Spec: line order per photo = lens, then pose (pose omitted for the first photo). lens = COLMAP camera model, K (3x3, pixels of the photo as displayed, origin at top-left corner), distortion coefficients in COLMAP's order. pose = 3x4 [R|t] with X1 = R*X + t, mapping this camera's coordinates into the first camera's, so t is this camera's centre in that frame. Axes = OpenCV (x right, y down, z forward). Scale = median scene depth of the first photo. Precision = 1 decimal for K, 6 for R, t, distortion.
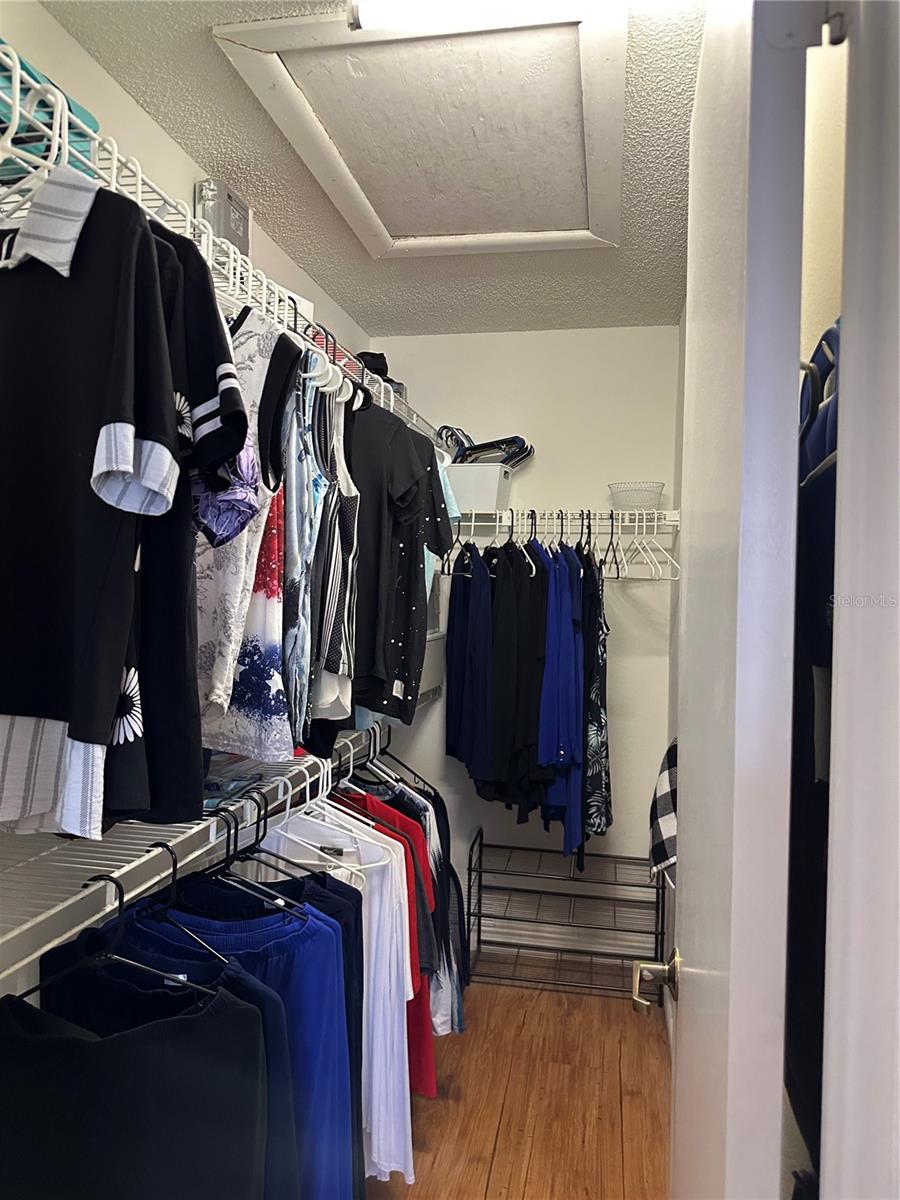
lens RADIAL K [[899.3, 0, 448.6], [0, 899.3, 590.0], [0, 0, 1]] dist [0.133315, -0.231479]
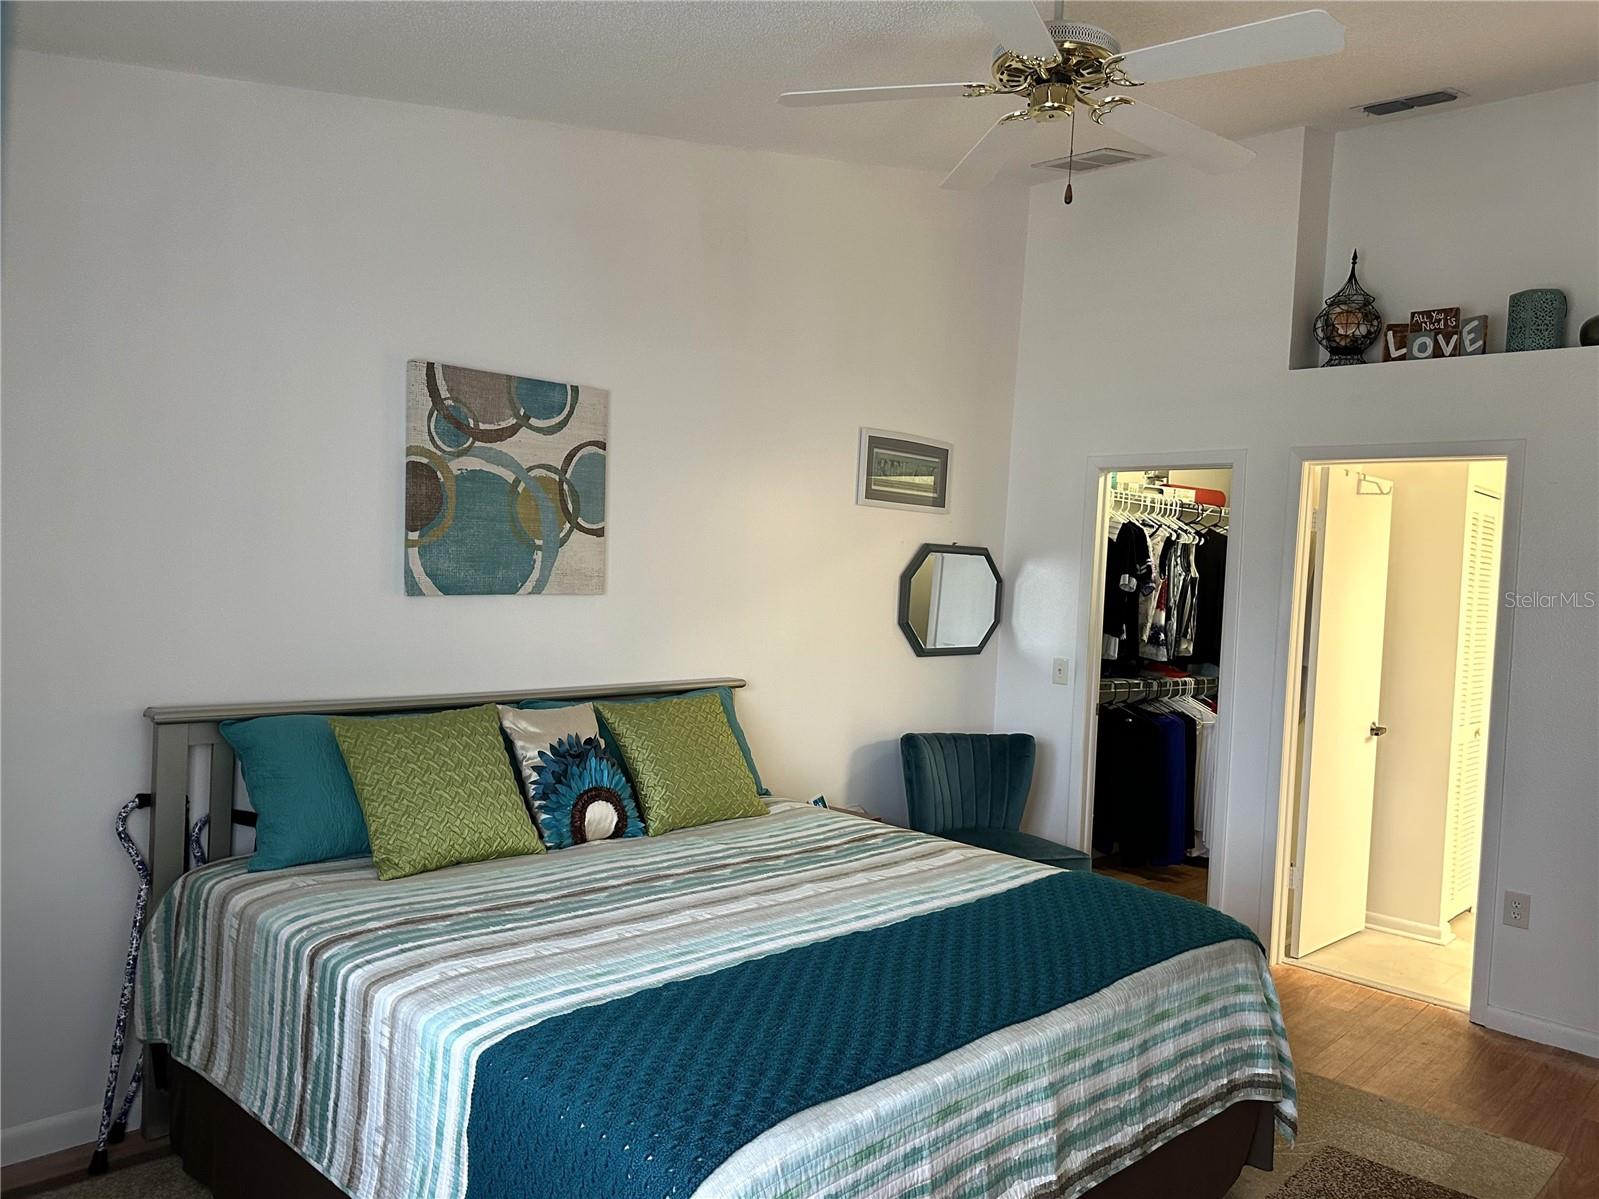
lens RADIAL K [[1073.1, 0, 799.5], [0, 1073.1, 599.5], [0, 0, 1]] dist [0.084243, -0.097910]
pose [[0.838333, 0.042681, -0.543485, 0.827373], [-0.046524, 0.998895, 0.006680, 0.002357], [0.543170, 0.019685, 0.839392, -2.993399]]
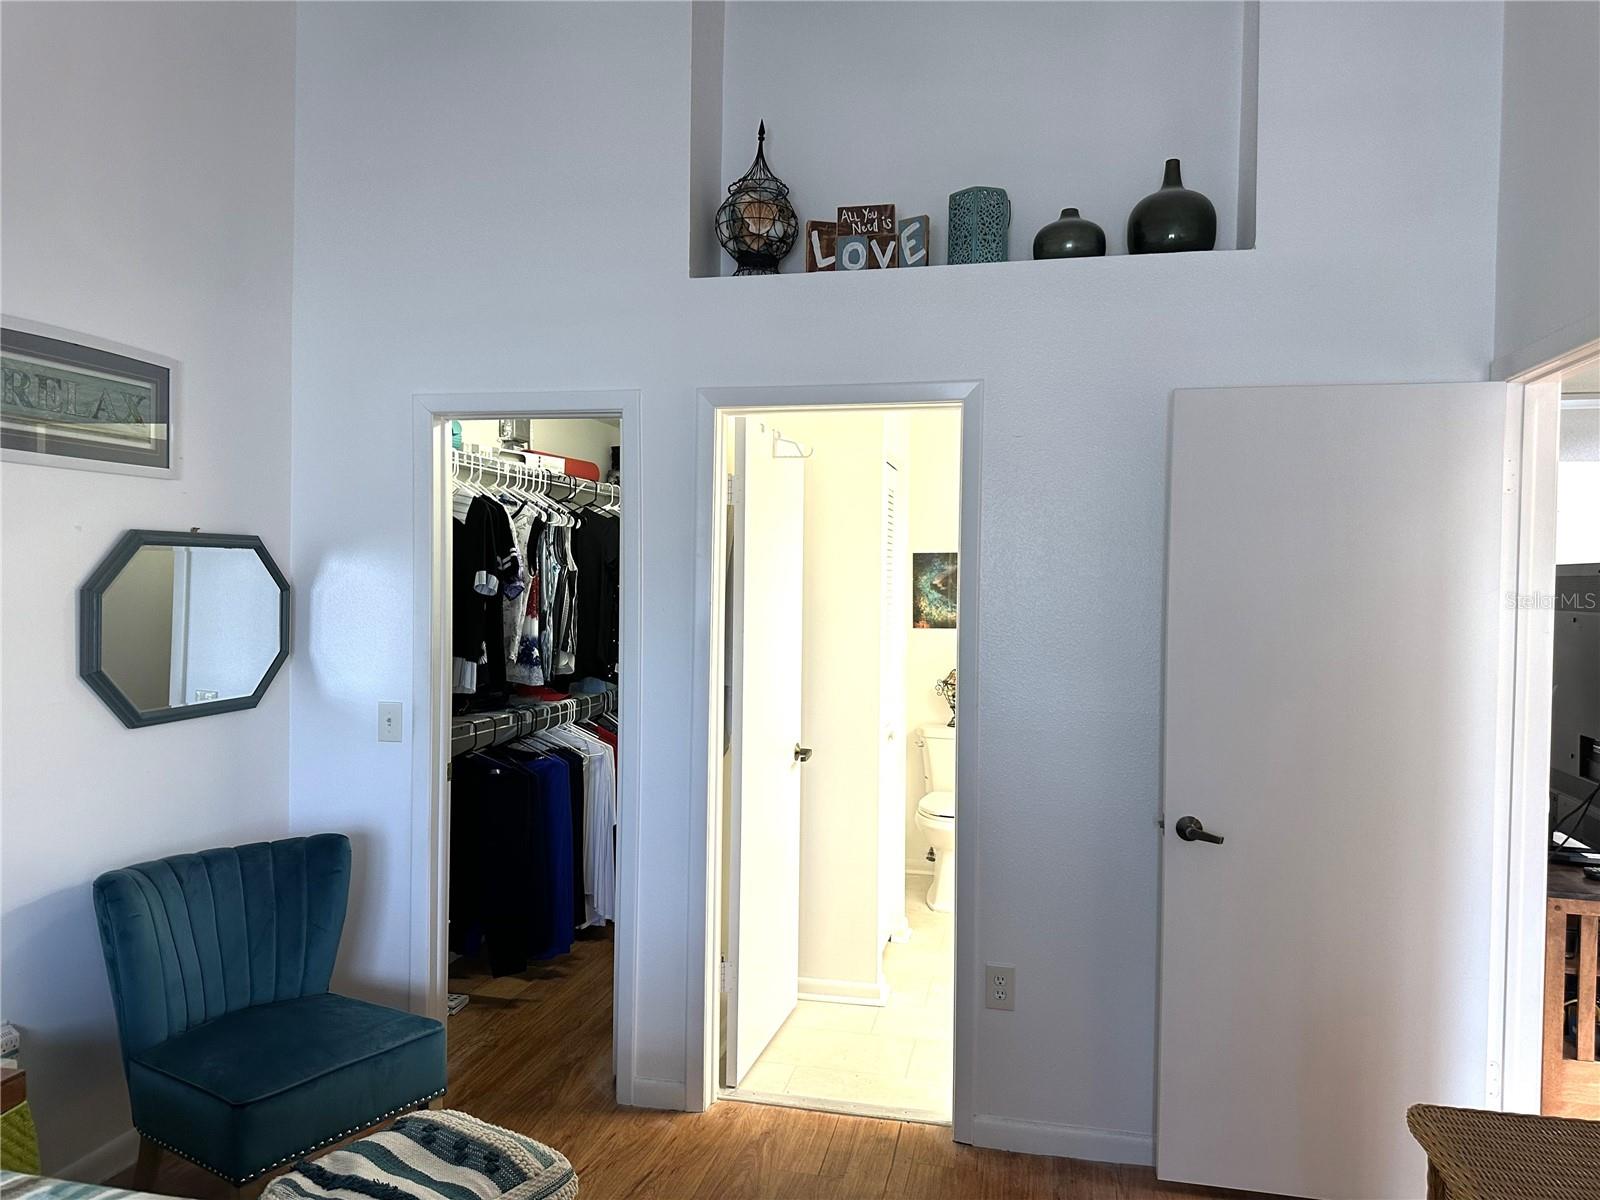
lens RADIAL K [[1098.0, 0, 800.0], [0, 1098.0, 600.0], [0, 0, 1]] dist [0.124650, -0.209538]
pose [[0.999979, -0.004656, -0.004503, 0.528134], [0.004661, 0.999988, 0.001149, -0.039586], [0.004497, -0.001170, 0.999989, -1.950758]]
